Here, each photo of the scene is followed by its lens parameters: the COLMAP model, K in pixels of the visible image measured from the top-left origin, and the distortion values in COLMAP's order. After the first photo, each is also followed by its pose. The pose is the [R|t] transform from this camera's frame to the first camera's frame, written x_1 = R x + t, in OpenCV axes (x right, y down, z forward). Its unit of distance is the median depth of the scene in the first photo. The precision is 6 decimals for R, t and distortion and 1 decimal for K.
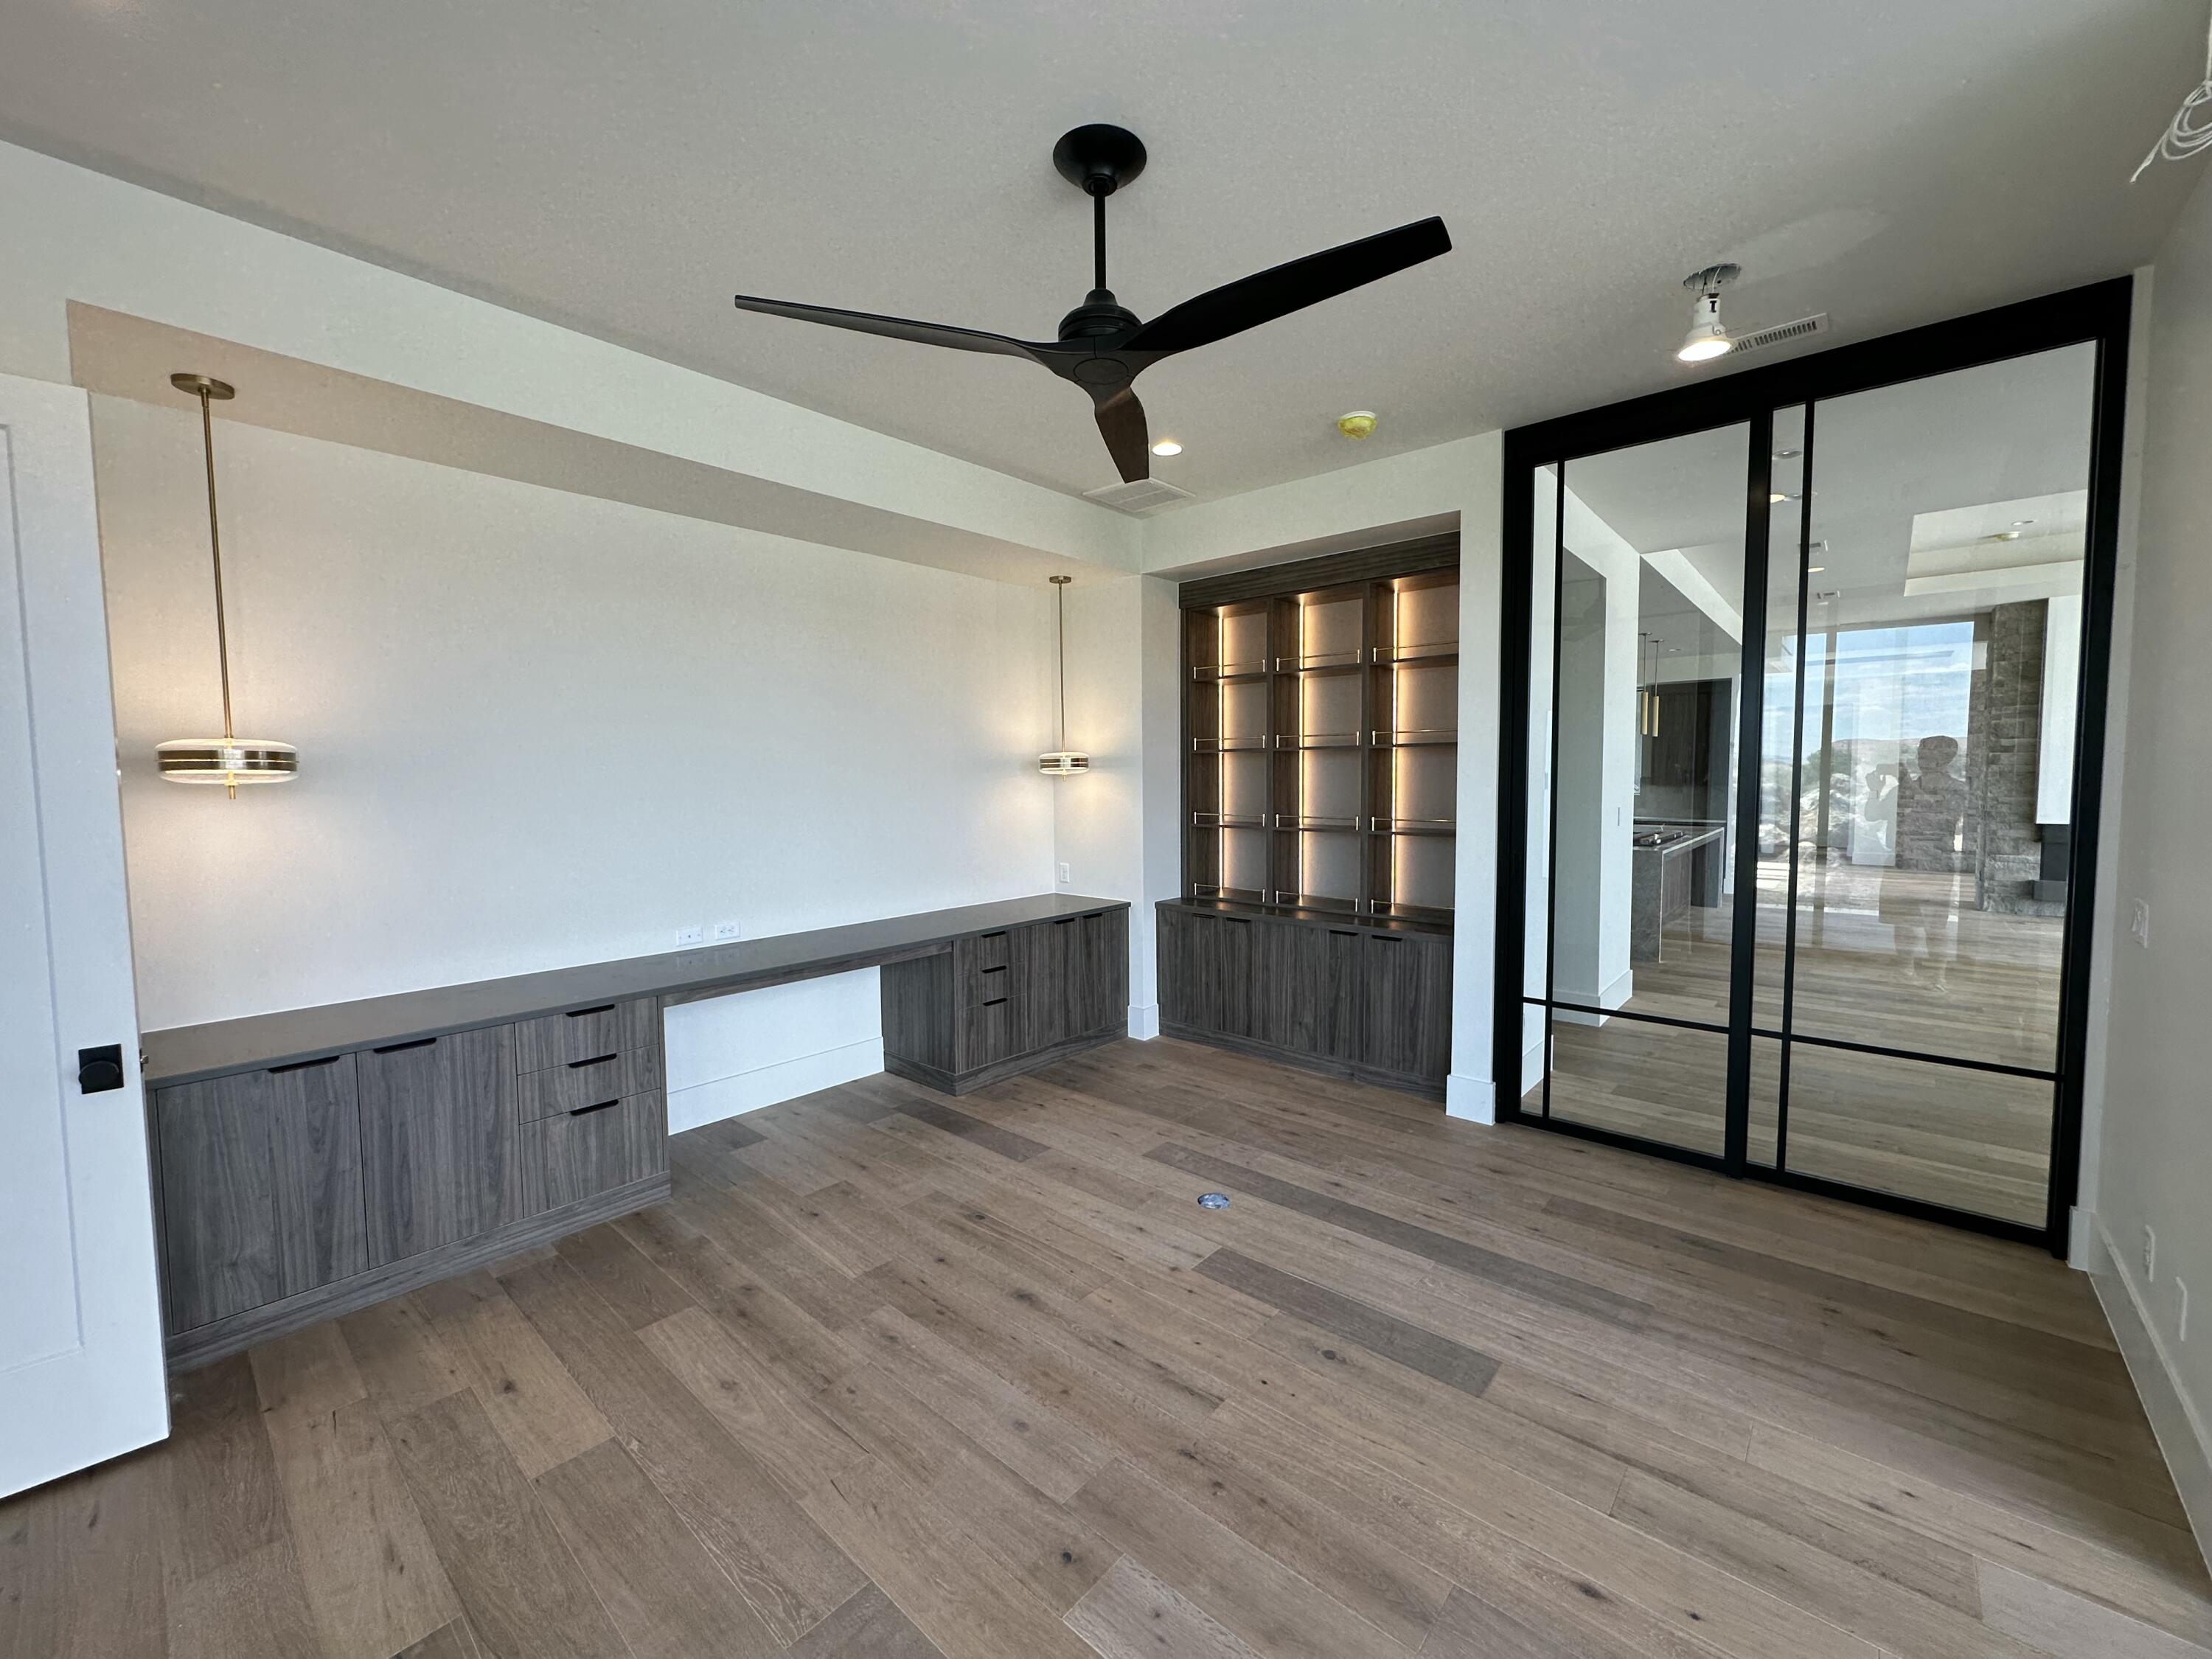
lens RADIAL K [[883.3, 0, 1106.0], [0, 883.3, 829.5], [0, 0, 1]] dist [0.000301, -0.000015]
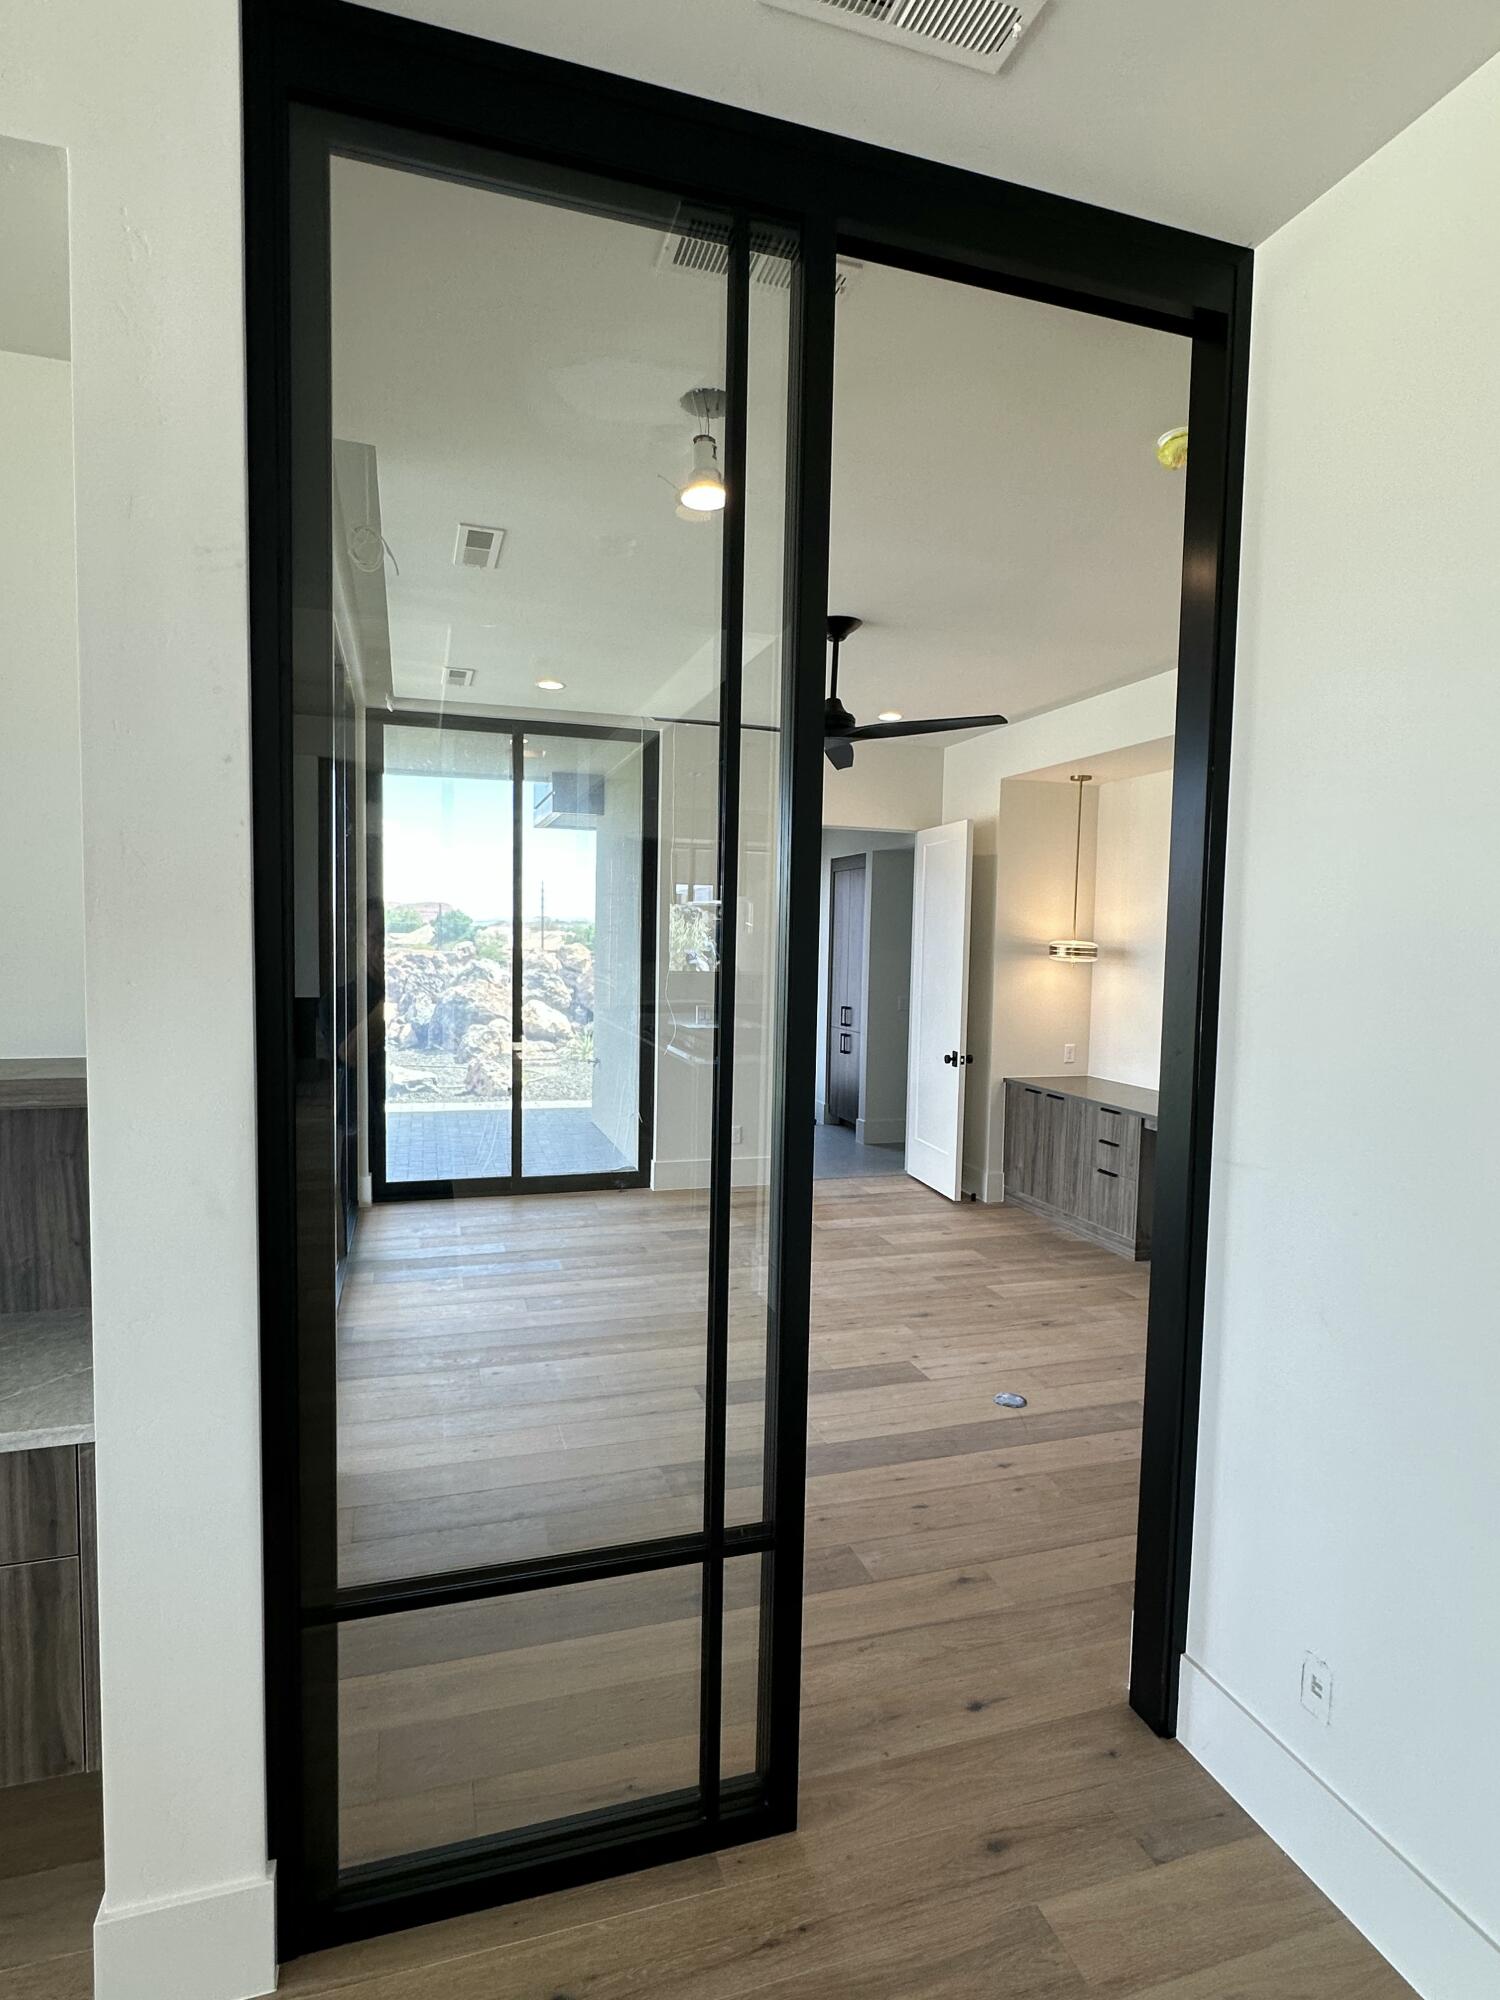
lens RADIAL K [[1033.4, 0, 750.0], [0, 1033.4, 1000.0], [0, 0, 1]] dist [0.000269, 0.000014]
pose [[-0.515852, 0.050338, -0.855198, 1.361677], [-0.070616, 0.992376, 0.101007, -0.138152], [0.853763, 0.112495, -0.508364, 1.408571]]
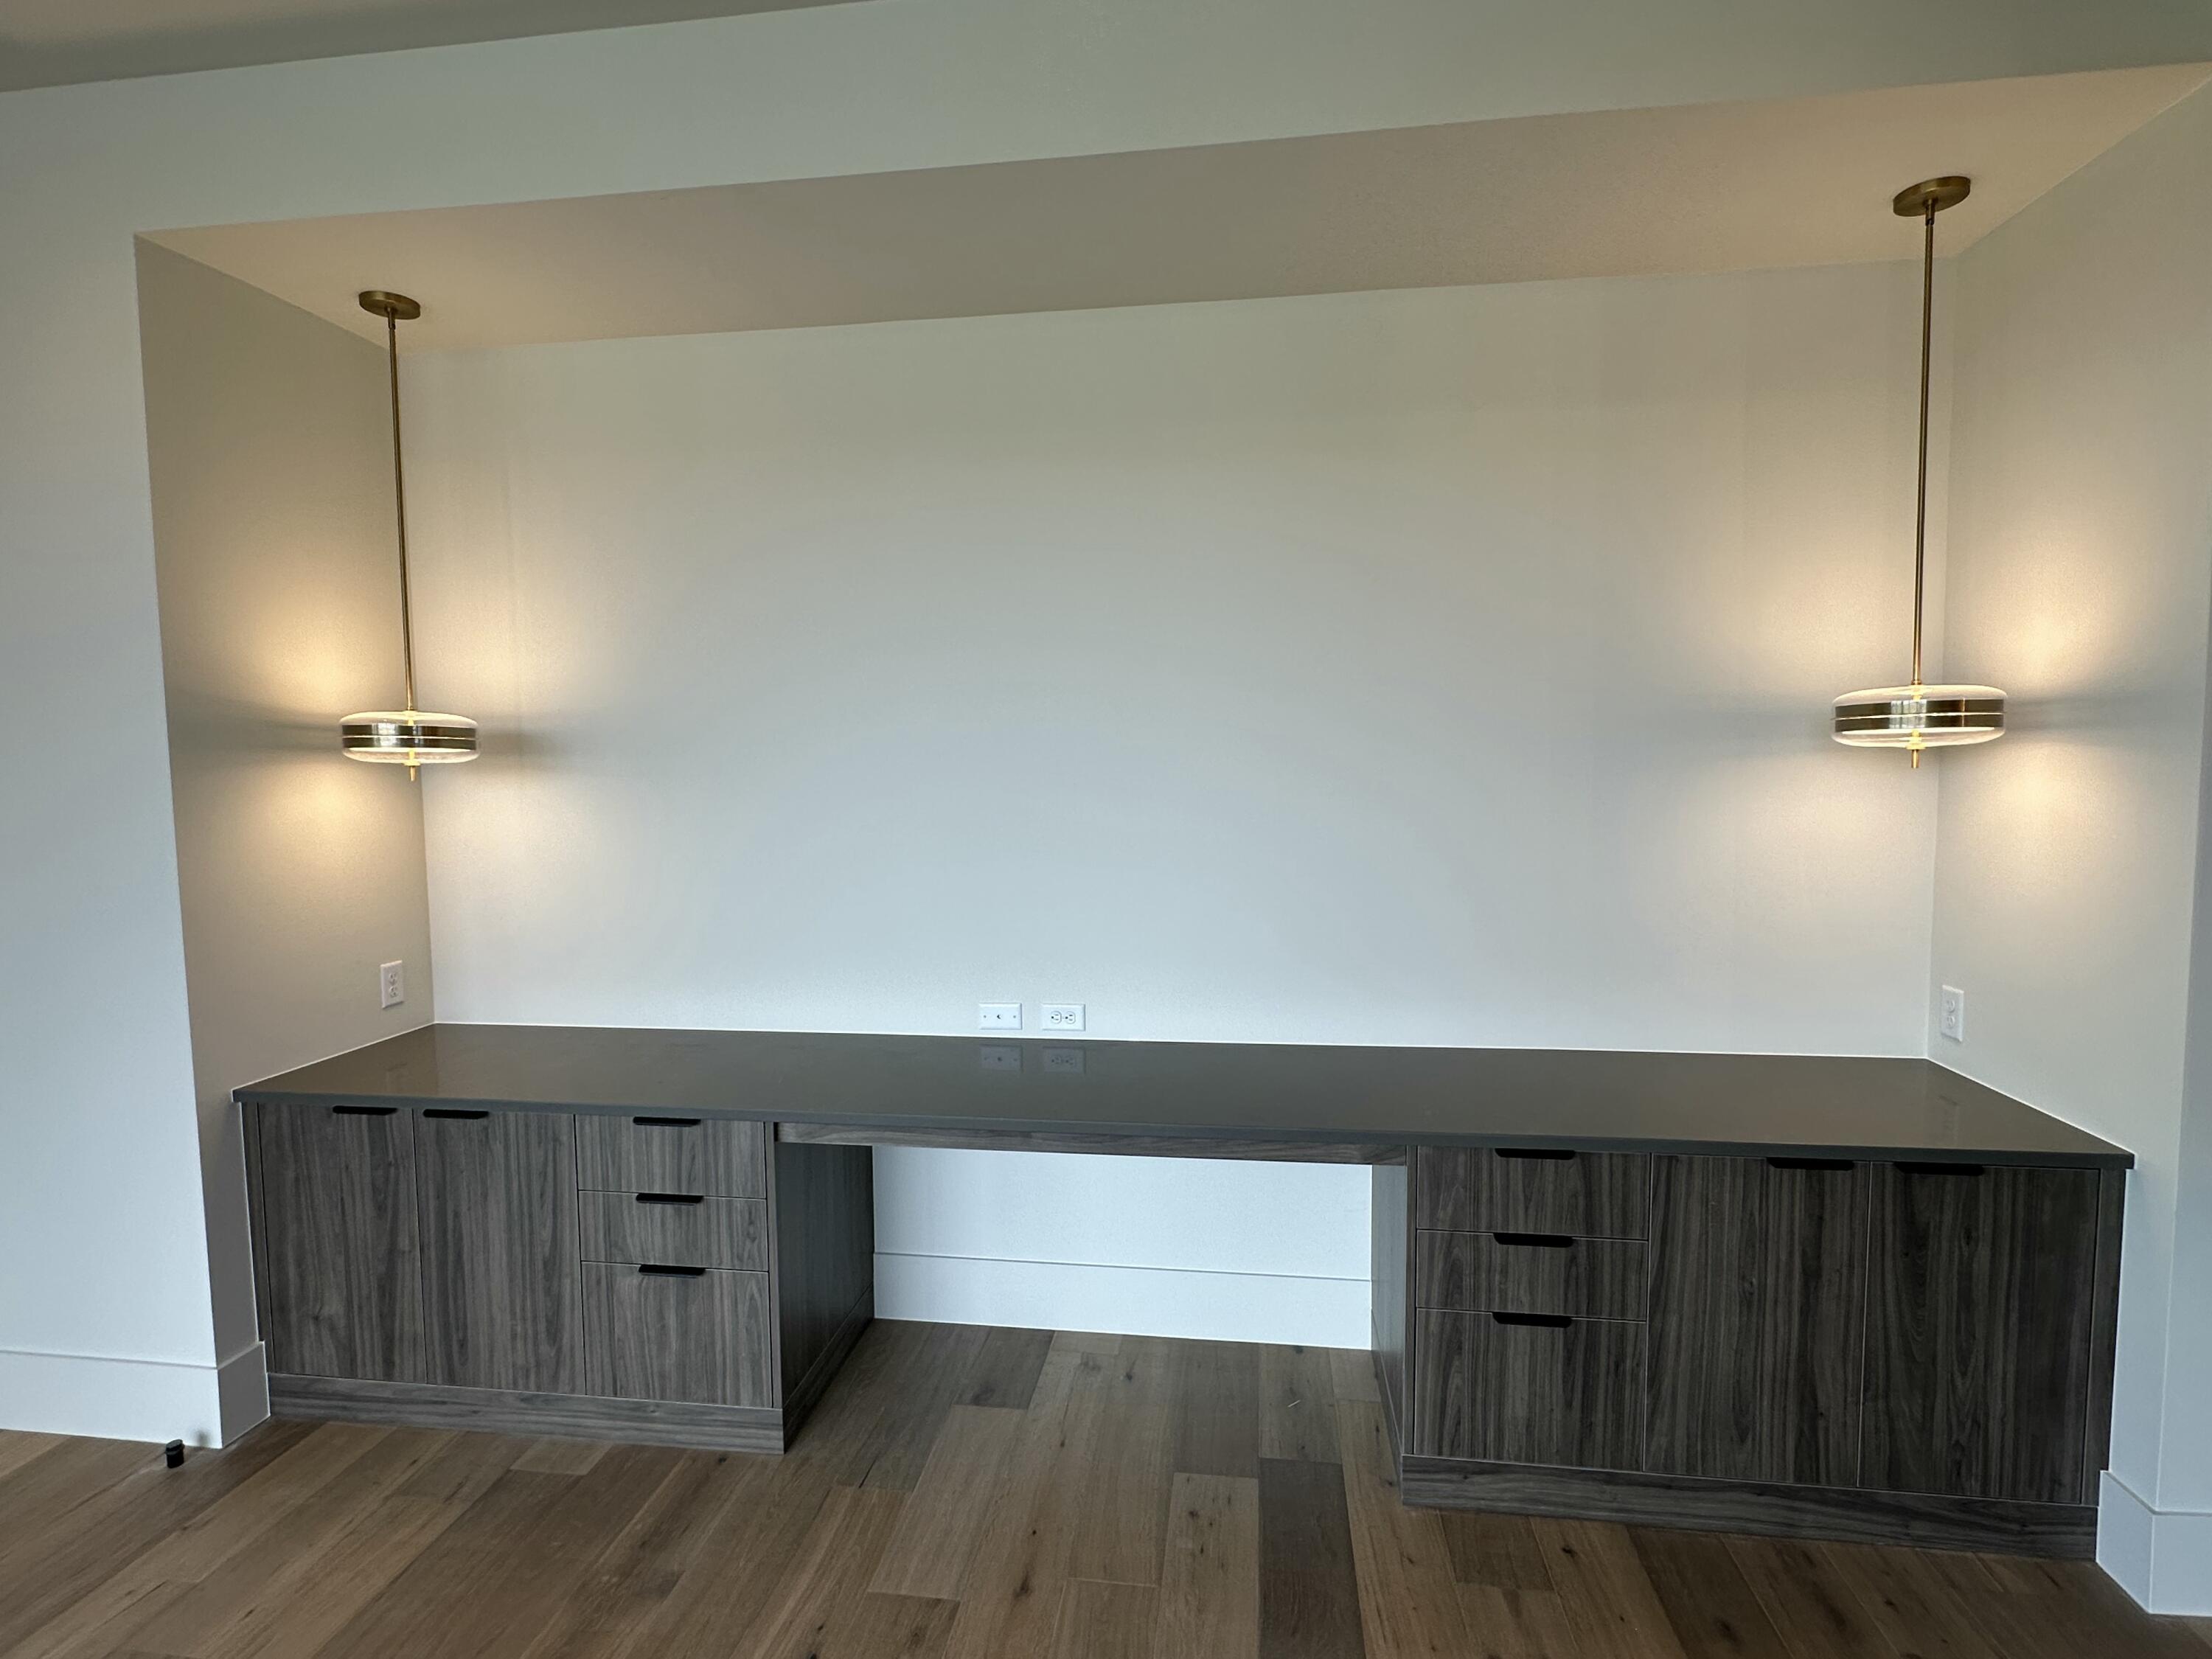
lens RADIAL K [[1096.5, 0, 1106.0], [0, 1096.5, 829.5], [0, 0, 1]] dist [-0.002645, -0.000494]
pose [[0.553697, 0.060480, -0.830519, 0.248907], [-0.047393, 0.998031, 0.041083, -0.055825], [0.831368, 0.016613, 0.555473, 0.844511]]
